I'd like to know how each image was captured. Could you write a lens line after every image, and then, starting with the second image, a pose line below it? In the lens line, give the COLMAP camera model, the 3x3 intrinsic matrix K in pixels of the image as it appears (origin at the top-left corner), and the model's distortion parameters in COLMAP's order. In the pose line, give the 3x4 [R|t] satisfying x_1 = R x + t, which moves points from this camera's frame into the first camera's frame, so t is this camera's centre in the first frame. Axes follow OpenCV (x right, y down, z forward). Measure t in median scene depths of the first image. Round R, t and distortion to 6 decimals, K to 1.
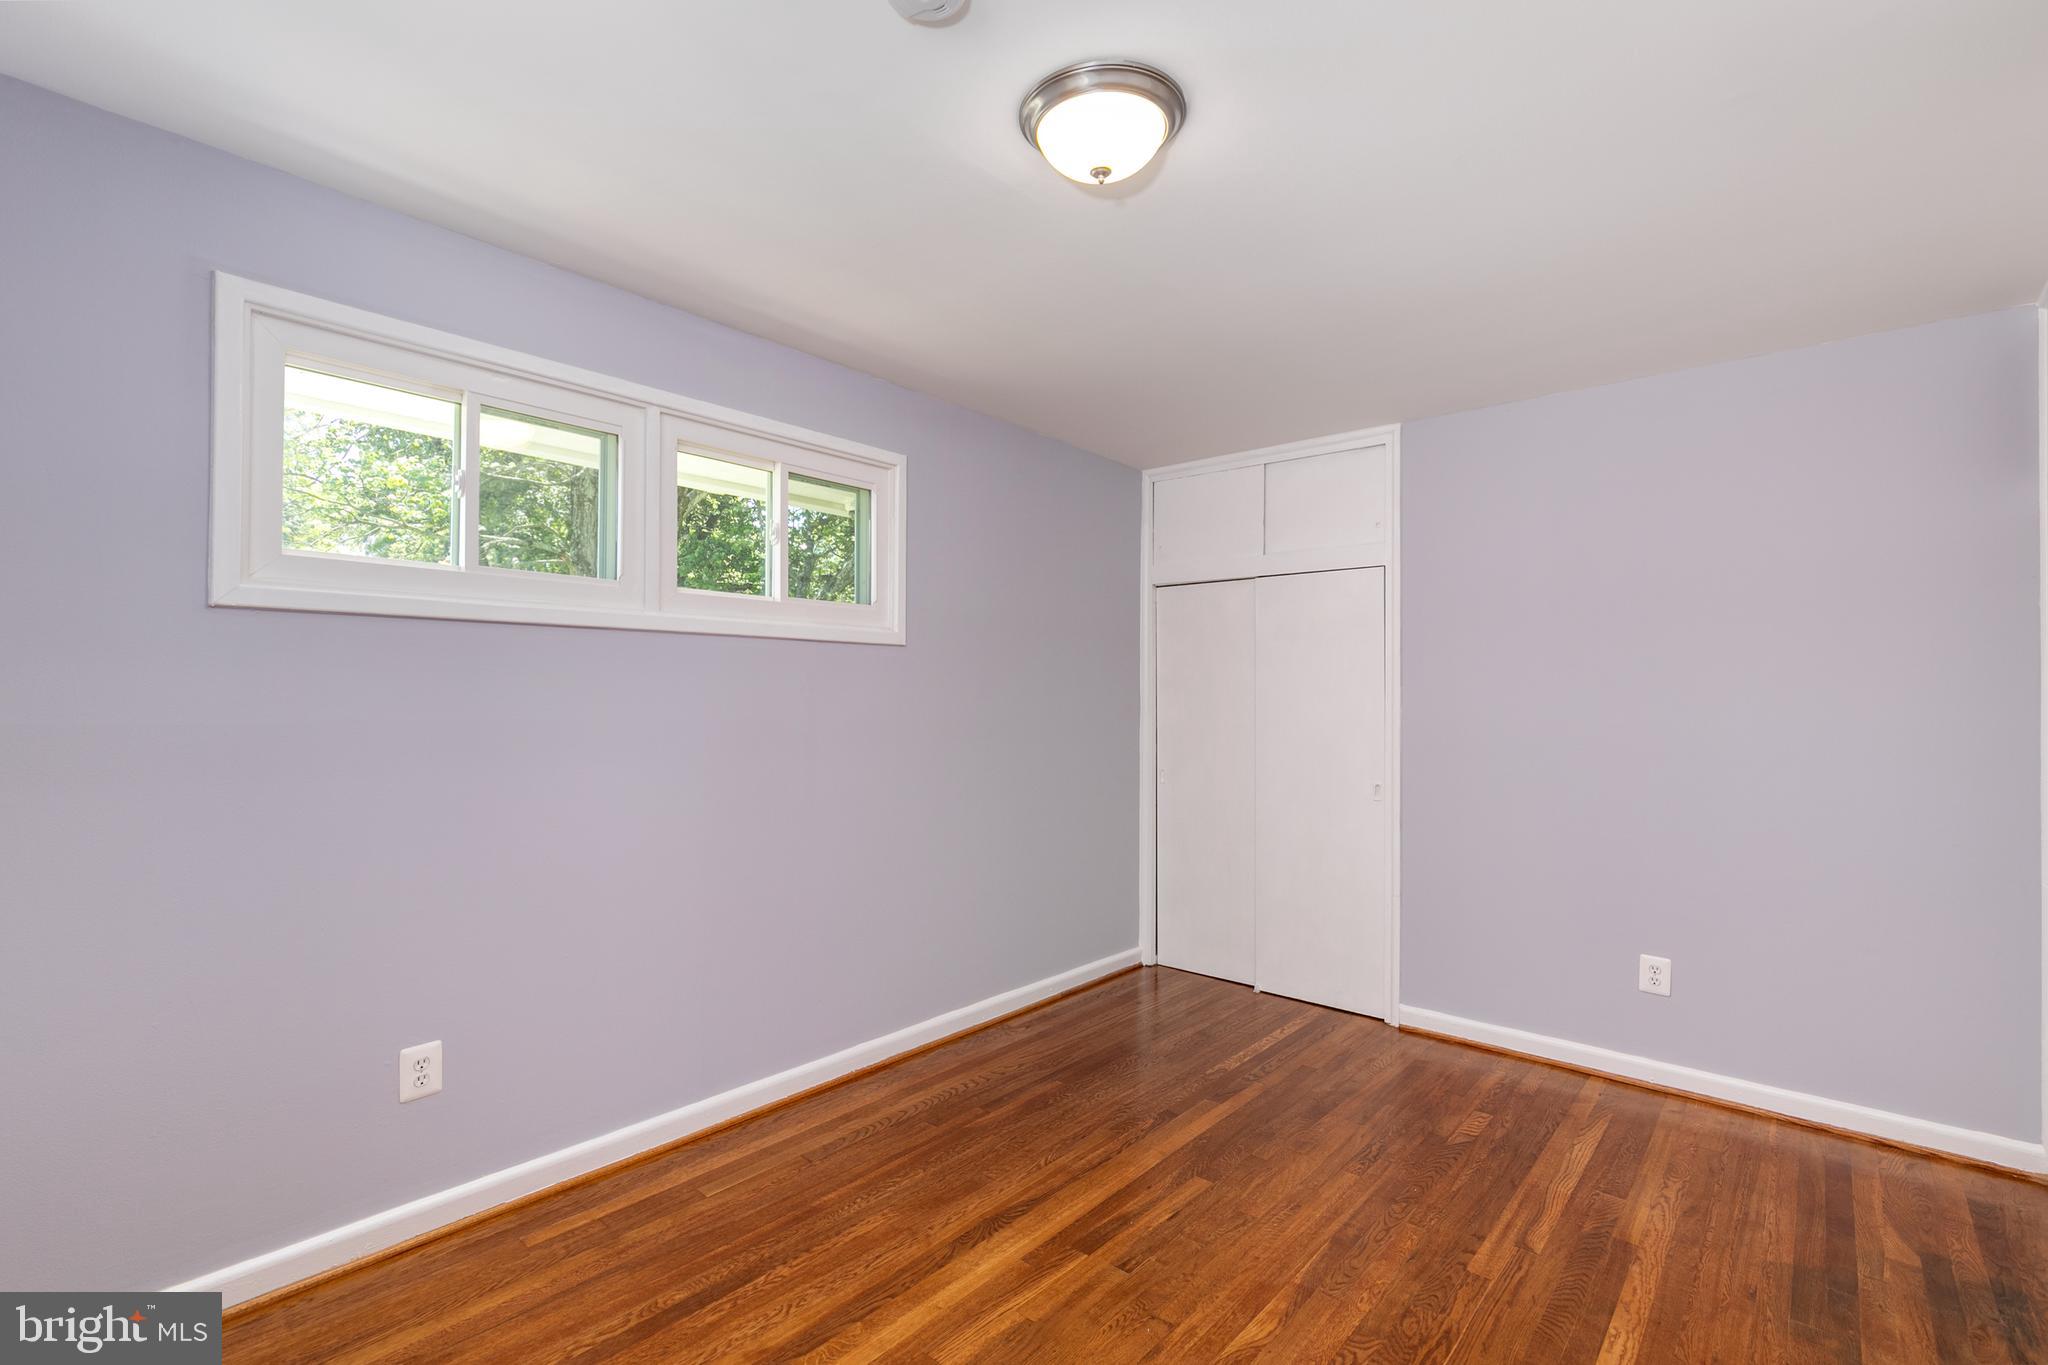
lens RADIAL K [[931.0, 0, 1024.0], [0, 931.0, 682.5], [0, 0, 1]] dist [0.012081, -0.000682]
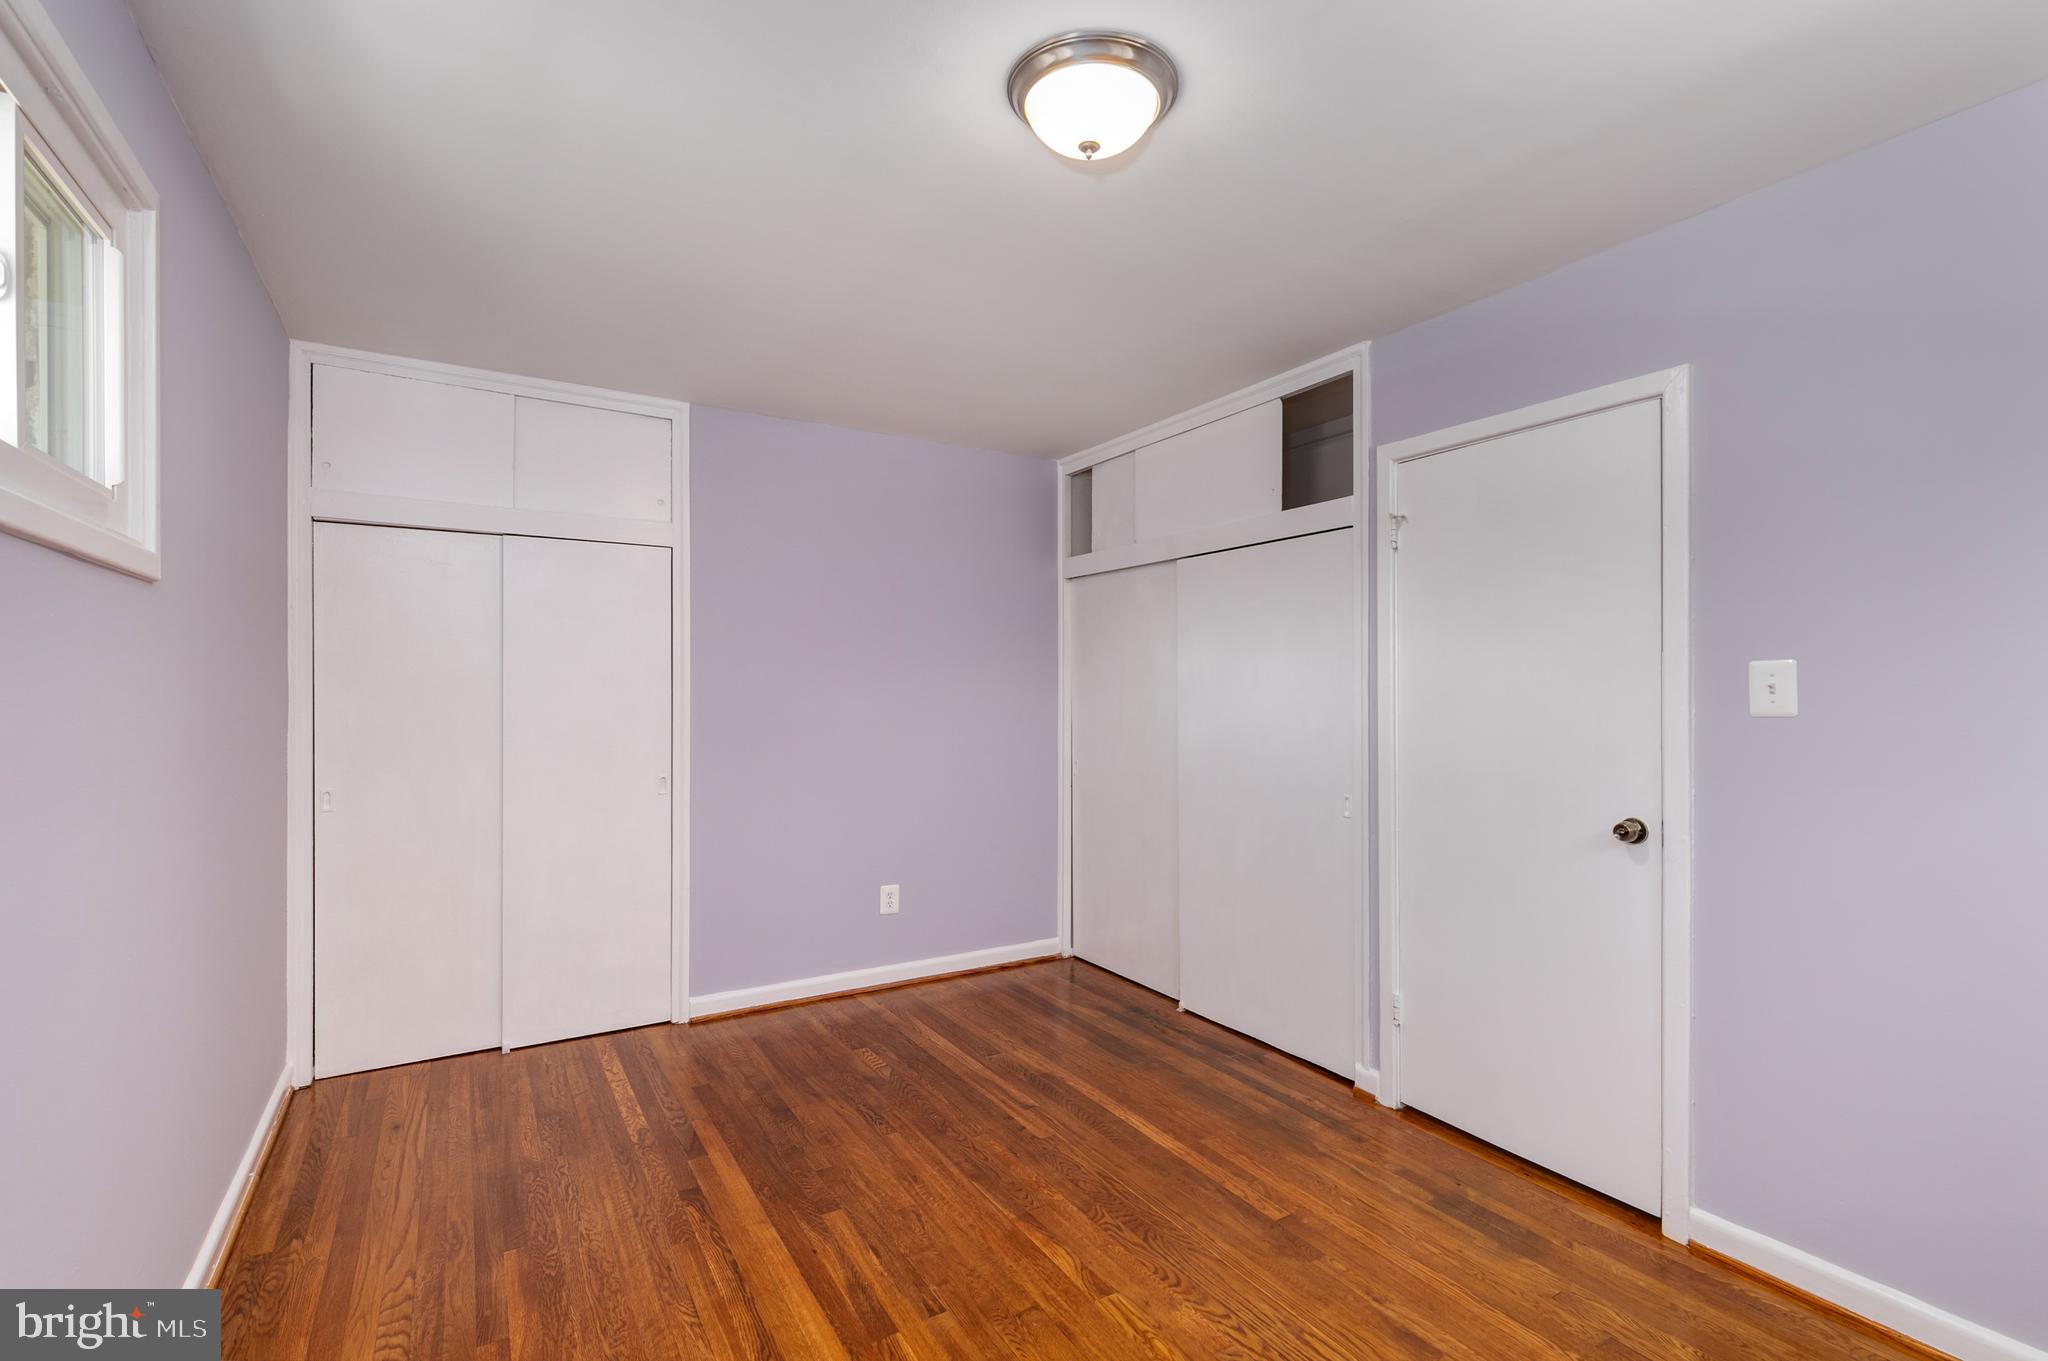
lens RADIAL K [[931.0, 0, 1024.0], [0, 931.0, 680.5], [0, 0, 1]] dist [0.012081, -0.000682]
pose [[0.304653, 0.002387, 0.952461, -0.615024], [-0.015691, 0.999874, 0.002513, 0.004734], [-0.952334, -0.015711, 0.304652, 0.540409]]
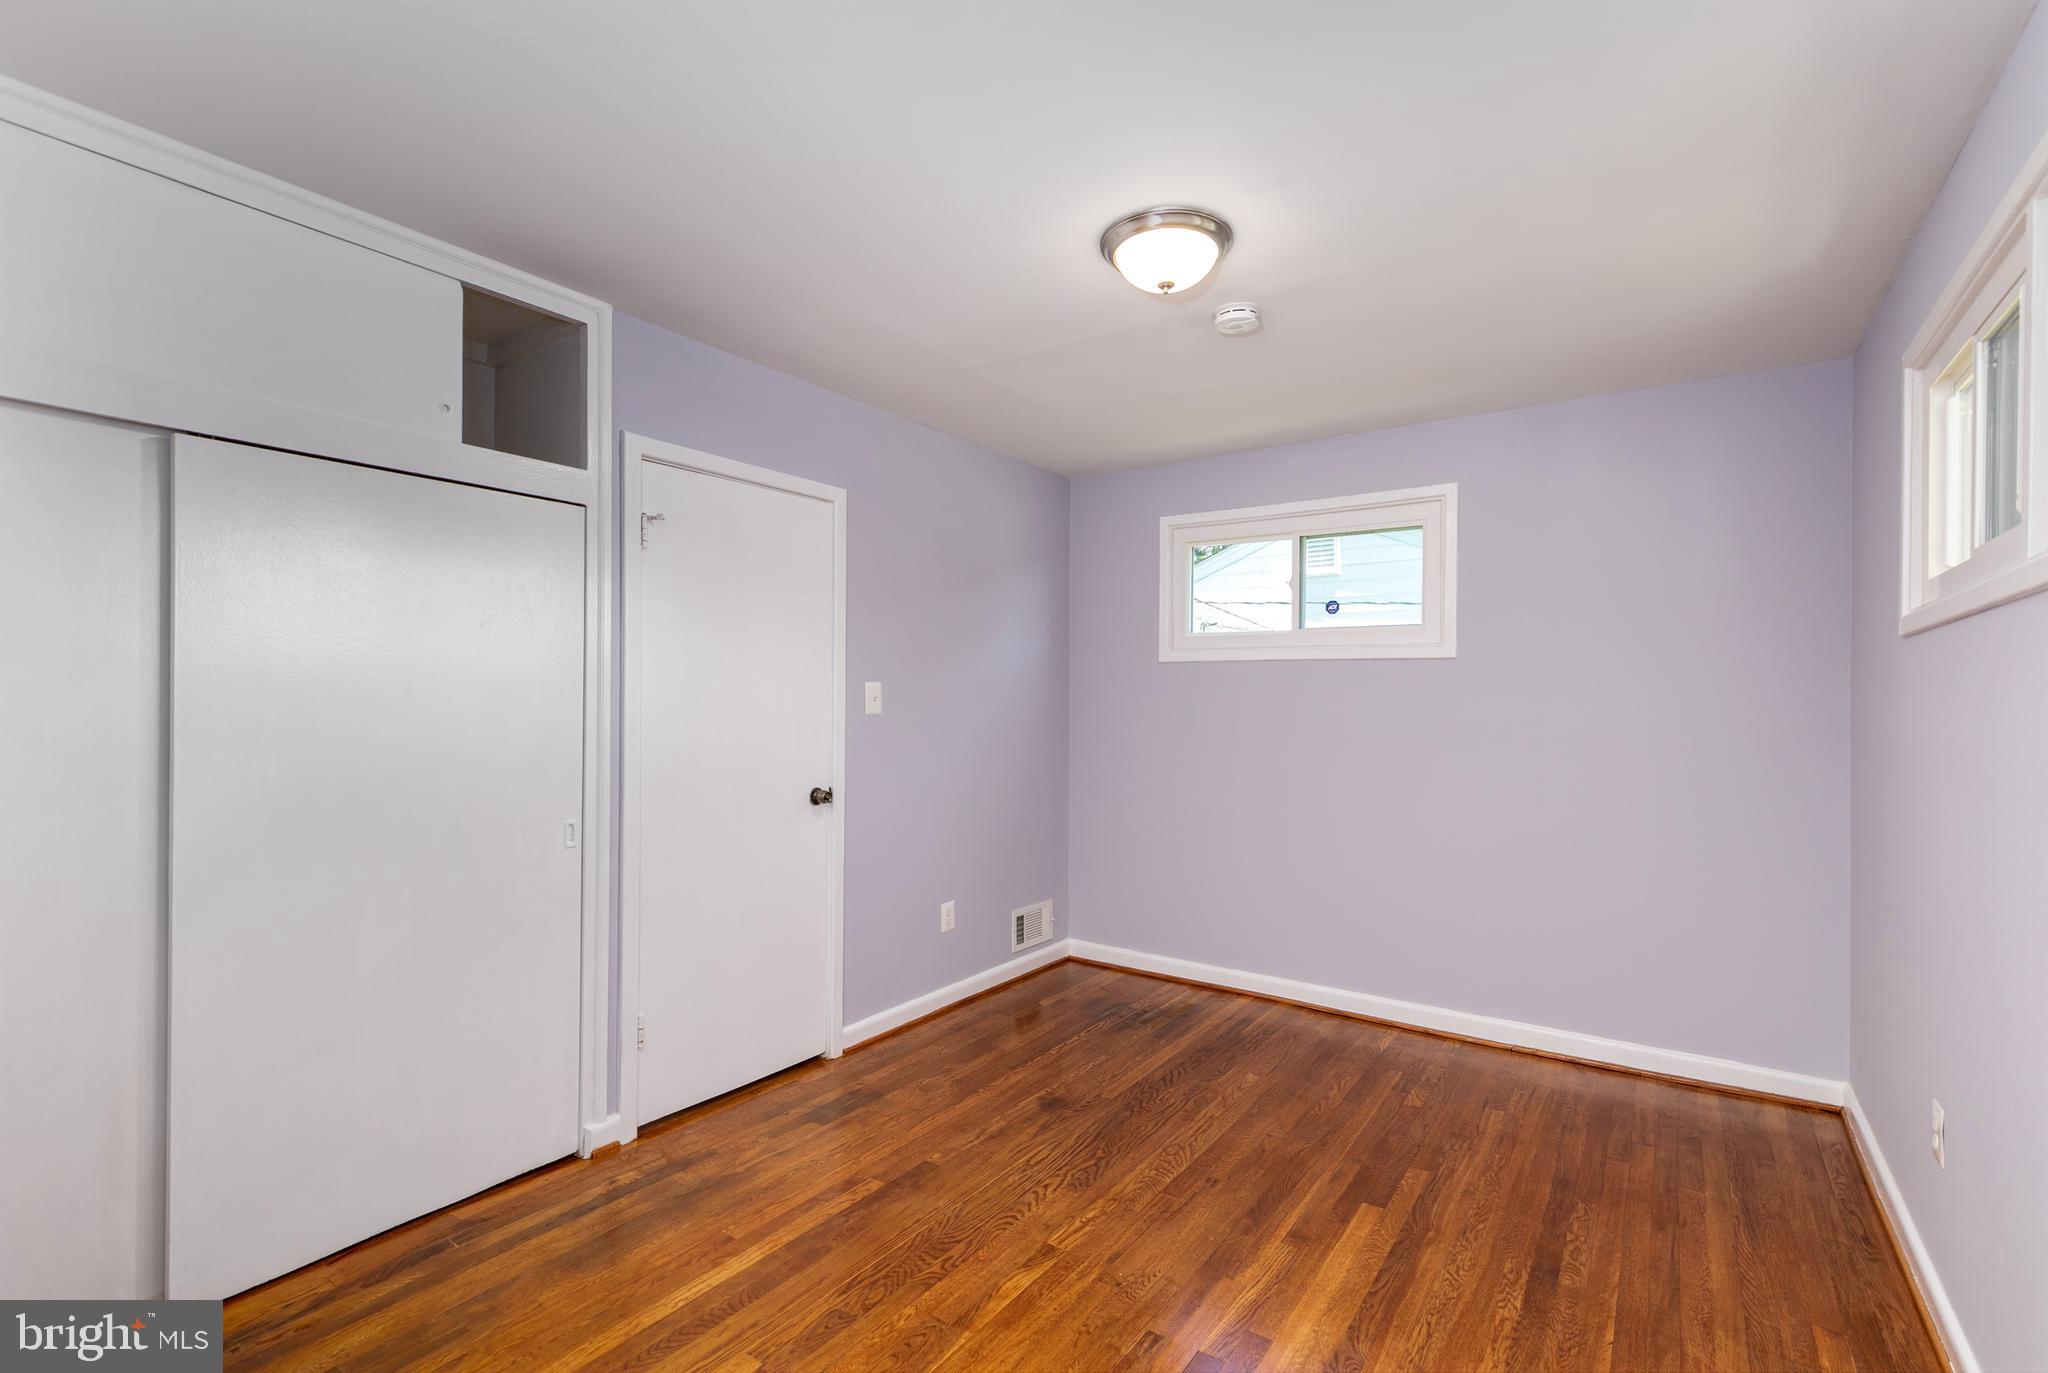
lens RADIAL K [[919.2, 0, 1021.2], [0, 919.2, 701.4], [0, 0, 1]] dist [0.002987, 0.000461]
pose [[-0.994859, -0.015982, -0.100000, 0.276637], [-0.014257, 0.999737, -0.017940, 0.028841], [0.100260, -0.016422, -0.994826, 1.561042]]
